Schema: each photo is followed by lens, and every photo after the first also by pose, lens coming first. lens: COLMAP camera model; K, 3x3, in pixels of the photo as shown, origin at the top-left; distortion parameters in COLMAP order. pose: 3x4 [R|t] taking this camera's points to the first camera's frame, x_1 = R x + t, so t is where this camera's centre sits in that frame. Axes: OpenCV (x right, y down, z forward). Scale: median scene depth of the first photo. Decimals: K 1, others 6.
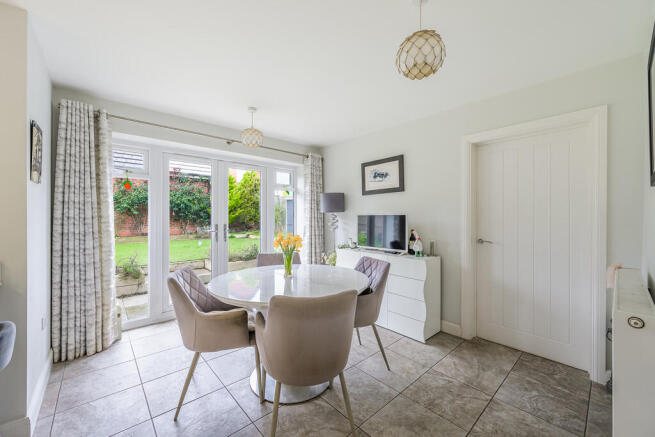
lens RADIAL K [[257.5, 0, 327.5], [0, 257.5, 218.5], [0, 0, 1]] dist [-0.000911, -0.000109]
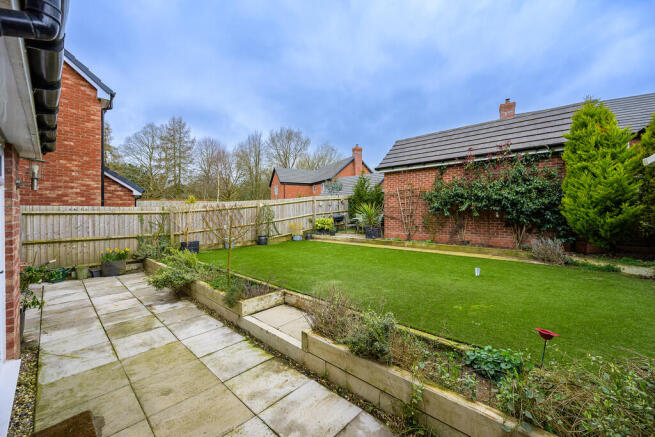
lens RADIAL K [[257.5, 0, 327.5], [0, 257.5, 218.5], [0, 0, 1]] dist [-0.000911, -0.000109]
pose [[0.089627, 0.015513, -0.995855, 0.023439], [-0.006734, 0.999865, 0.014970, -0.023069], [0.995953, 0.005364, 0.089720, 0.658510]]
